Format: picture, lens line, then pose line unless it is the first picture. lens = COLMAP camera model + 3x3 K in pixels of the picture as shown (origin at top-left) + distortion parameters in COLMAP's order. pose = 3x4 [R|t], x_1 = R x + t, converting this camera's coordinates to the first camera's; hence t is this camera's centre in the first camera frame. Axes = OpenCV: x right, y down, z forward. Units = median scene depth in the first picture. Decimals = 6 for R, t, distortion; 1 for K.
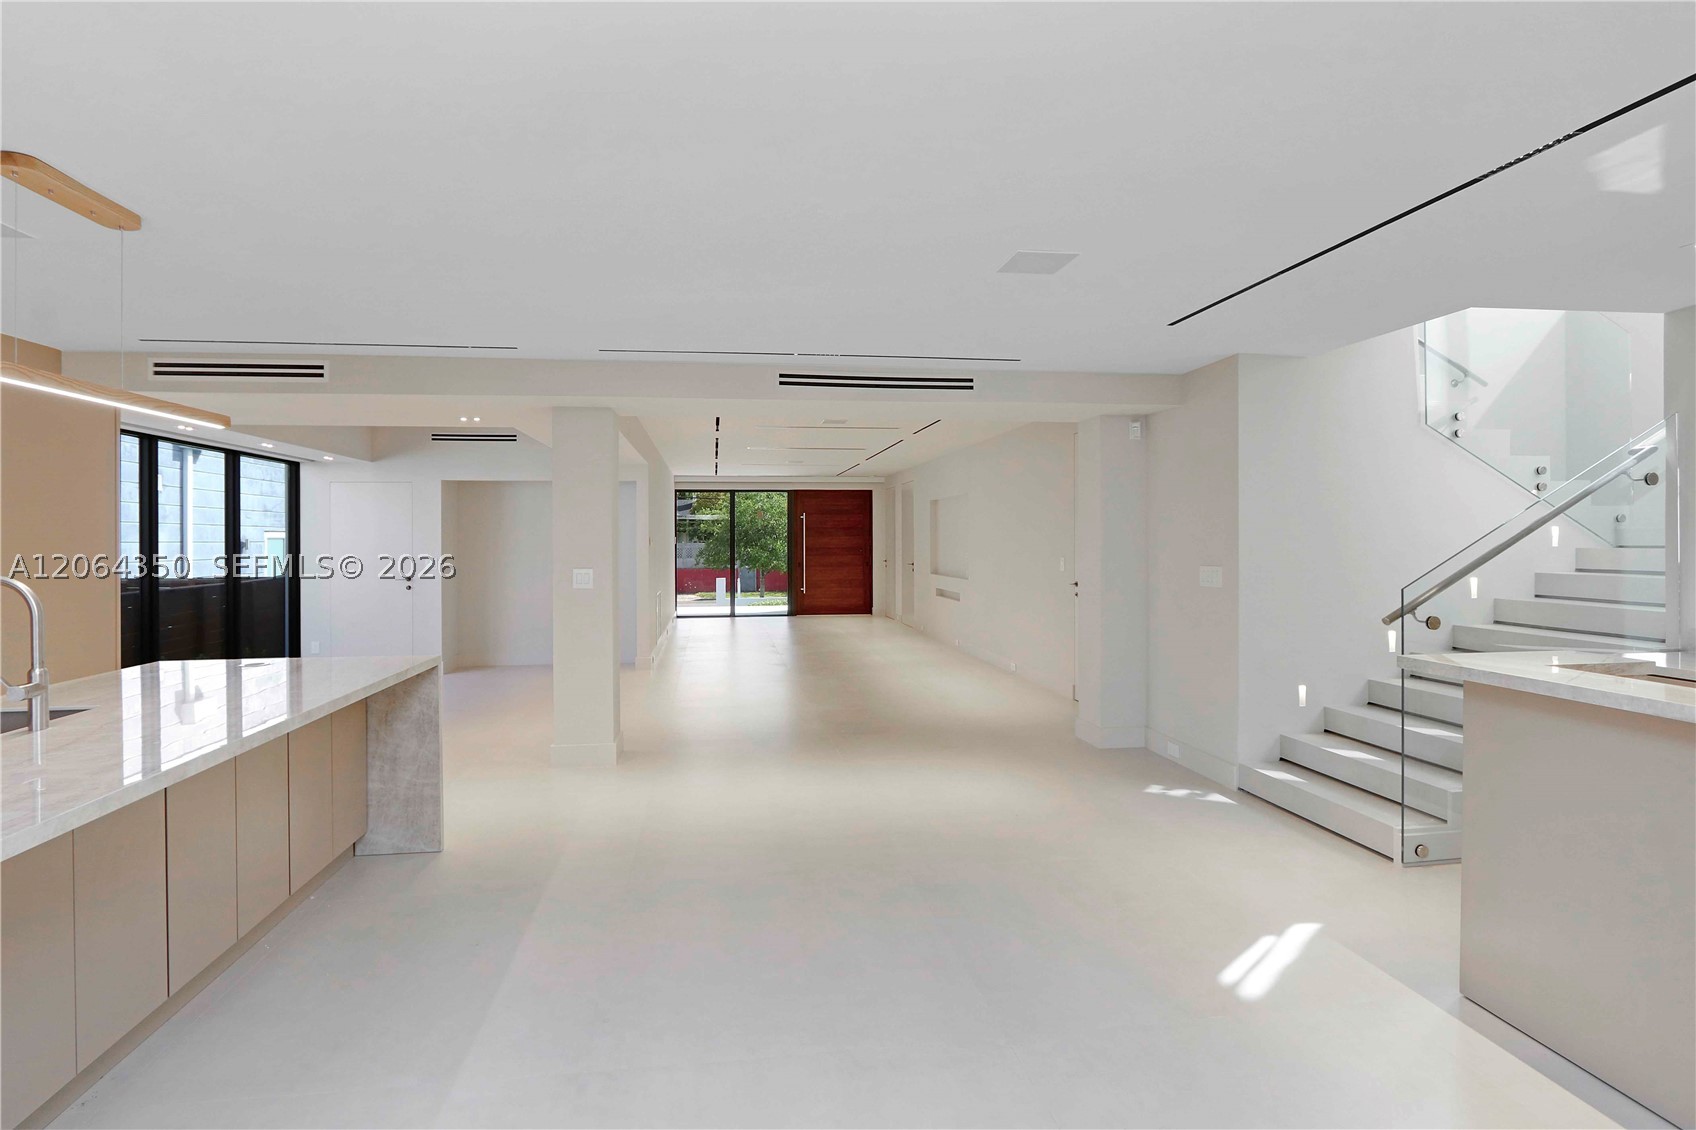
lens RADIAL K [[797.8, 0, 831.0], [0, 797.8, 539.8], [0, 0, 1]] dist [-0.003241, -0.000258]
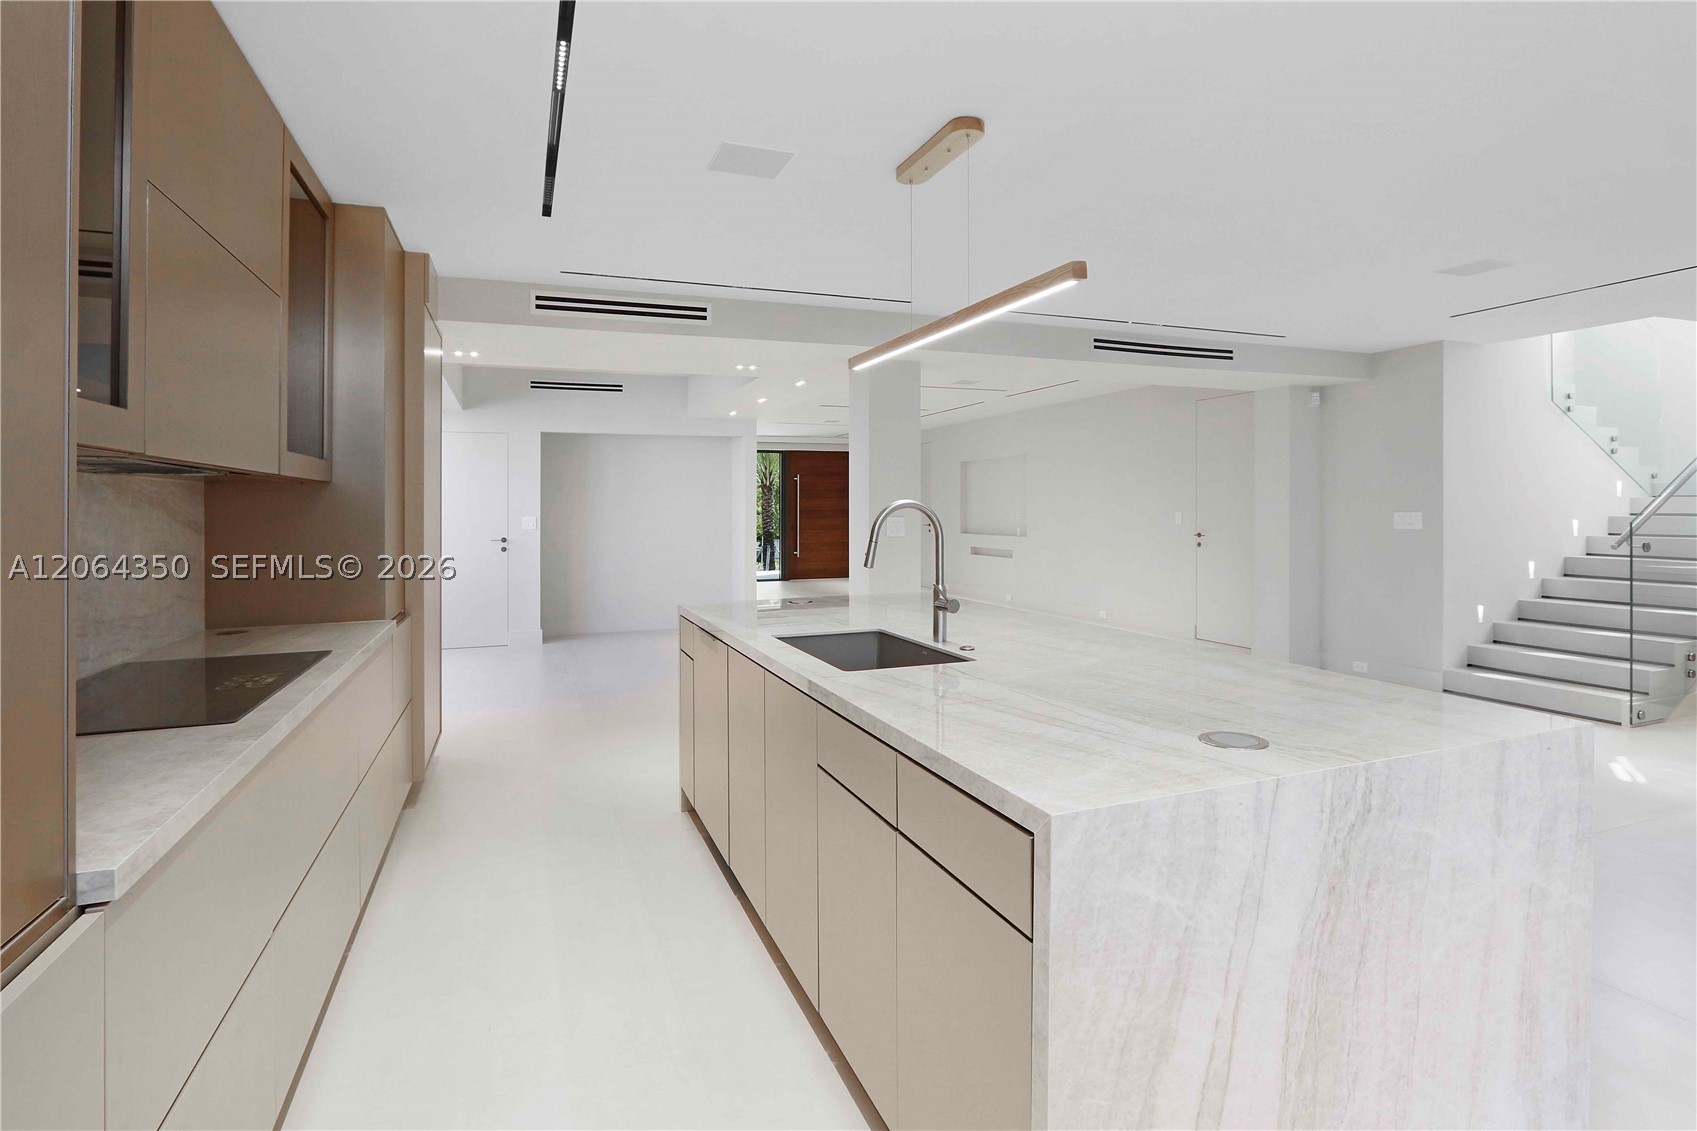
lens RADIAL K [[837.3, 0, 866.7], [0, 837.3, 503.8], [0, 0, 1]] dist [-0.001317, 0.000195]
pose [[0.969972, -0.000548, 0.243217, -0.639052], [0.002048, 0.999980, -0.005911, 0.026387], [-0.243209, 0.006232, 0.969954, -0.044398]]
